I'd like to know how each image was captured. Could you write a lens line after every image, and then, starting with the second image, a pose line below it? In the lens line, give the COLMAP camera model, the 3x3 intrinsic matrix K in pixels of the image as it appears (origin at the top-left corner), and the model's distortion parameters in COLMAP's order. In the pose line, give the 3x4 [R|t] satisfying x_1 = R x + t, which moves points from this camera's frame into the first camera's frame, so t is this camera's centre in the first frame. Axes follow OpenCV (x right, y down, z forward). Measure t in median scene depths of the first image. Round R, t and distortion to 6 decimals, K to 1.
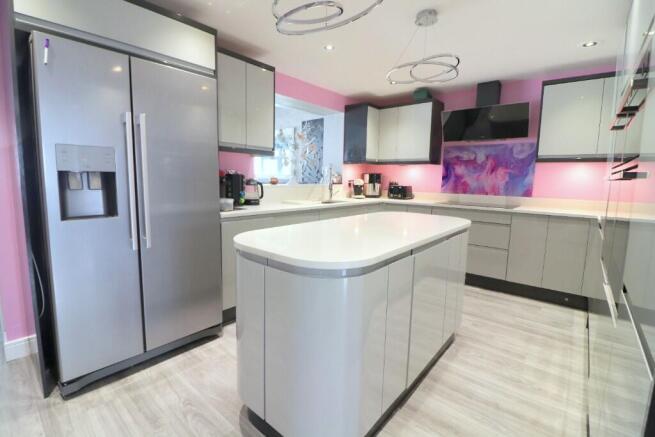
lens RADIAL K [[307.5, 0, 326.5], [0, 307.5, 215.0], [0, 0, 1]] dist [-0.003091, -0.000896]
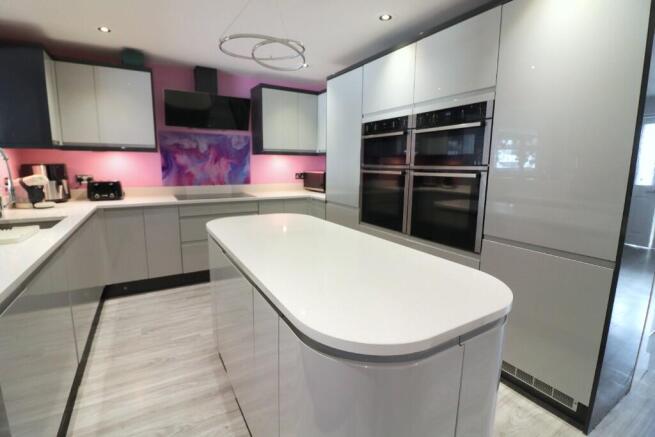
lens RADIAL K [[307.5, 0, 326.0], [0, 307.5, 217.5], [0, 0, 1]] dist [-0.003091, -0.000896]
pose [[0.342985, -0.172967, 0.923279, -0.287207], [0.119256, 0.982965, 0.139847, -0.058452], [-0.931740, 0.062141, 0.357769, 0.314586]]
